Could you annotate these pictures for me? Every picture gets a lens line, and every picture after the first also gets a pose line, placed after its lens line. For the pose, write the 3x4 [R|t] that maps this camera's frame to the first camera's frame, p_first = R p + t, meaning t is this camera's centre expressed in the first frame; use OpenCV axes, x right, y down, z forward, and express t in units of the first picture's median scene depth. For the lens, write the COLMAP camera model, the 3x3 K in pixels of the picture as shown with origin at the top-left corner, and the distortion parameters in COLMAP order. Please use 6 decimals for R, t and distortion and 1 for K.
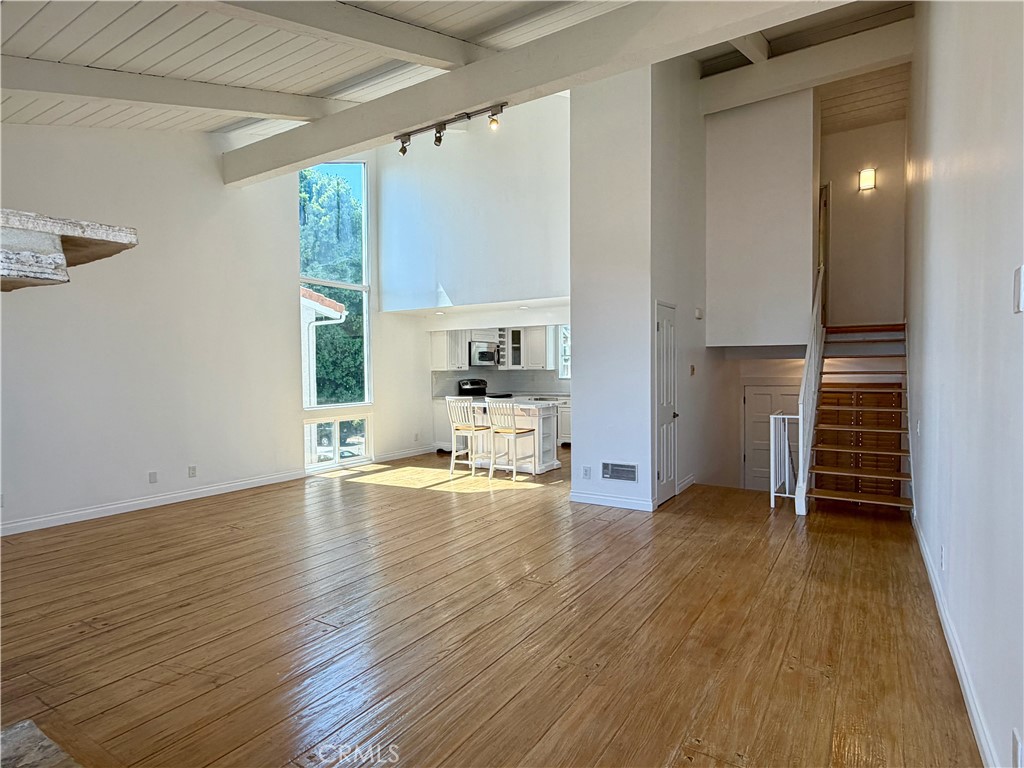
lens RADIAL K [[561.2, 0, 512.0], [0, 561.2, 384.0], [0, 0, 1]] dist [-0.001003, 0.002351]
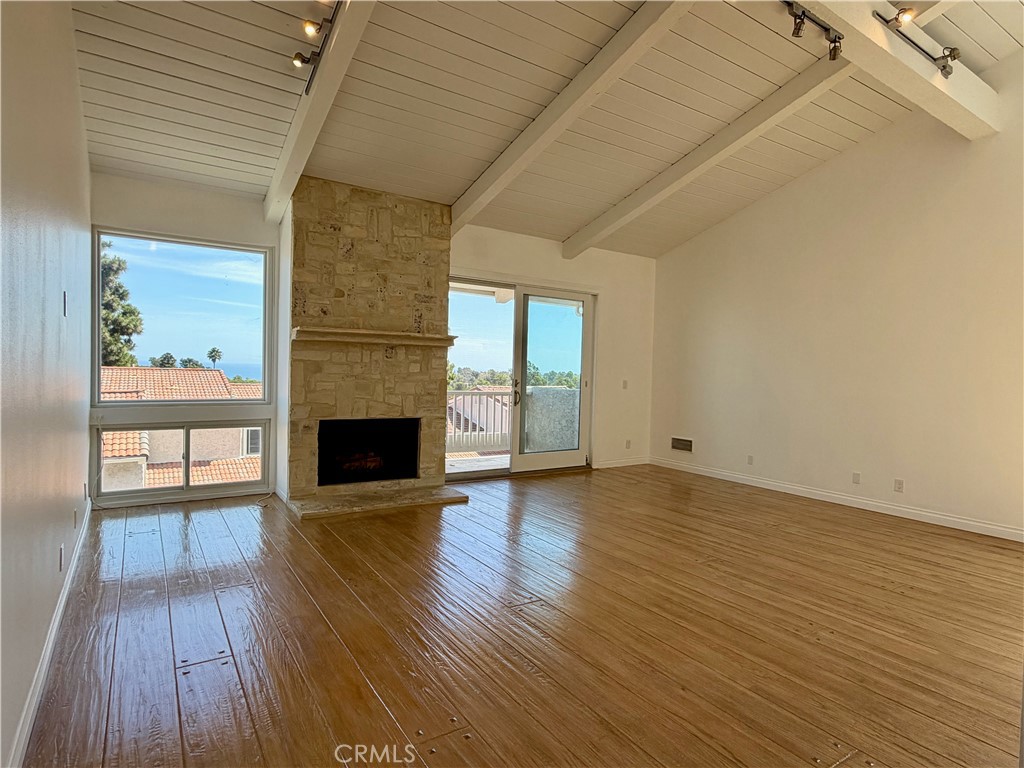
lens RADIAL K [[561.2, 0, 512.0], [0, 561.2, 384.0], [0, 0, 1]] dist [-0.001003, 0.002351]
pose [[-0.404687, 0.021014, -0.914214, 0.649046], [-0.049996, 0.997732, 0.045066, -0.021721], [0.913087, 0.063945, -0.402719, 1.005582]]
